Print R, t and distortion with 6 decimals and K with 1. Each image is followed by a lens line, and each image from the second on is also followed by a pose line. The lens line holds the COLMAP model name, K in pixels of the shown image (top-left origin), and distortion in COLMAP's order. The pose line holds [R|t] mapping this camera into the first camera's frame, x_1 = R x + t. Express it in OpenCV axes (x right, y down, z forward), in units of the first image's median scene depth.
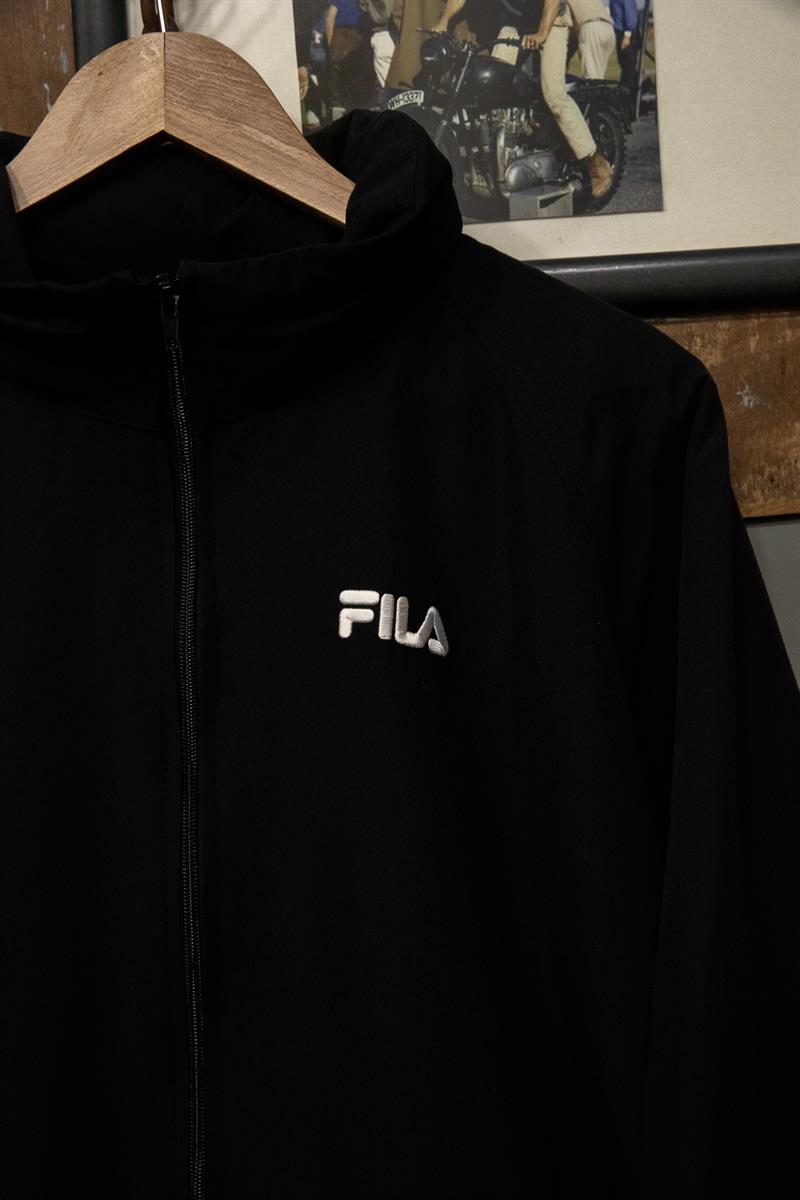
lens RADIAL K [[1726.7, 0, 387.1], [0, 1726.7, 571.3], [0, 0, 1]] dist [0.059480, 0.000000]
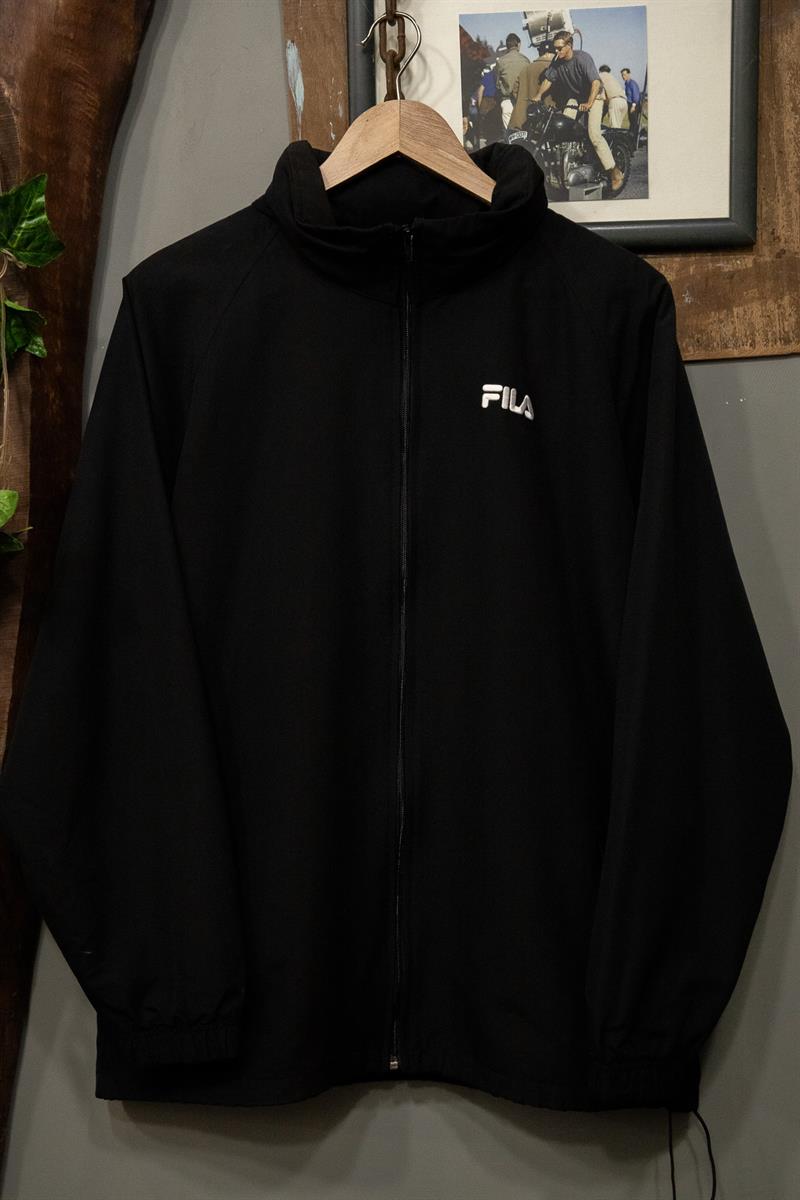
lens RADIAL K [[1397.7, 0, 400.7], [0, 1397.7, 608.2], [0, 0, 1]] dist [0.023213, 0.000000]
pose [[0.999635, 0.026979, -0.001700, -0.103041], [-0.026706, 0.995350, 0.092552, 0.111015], [0.004189, -0.092472, 0.995706, -0.605923]]
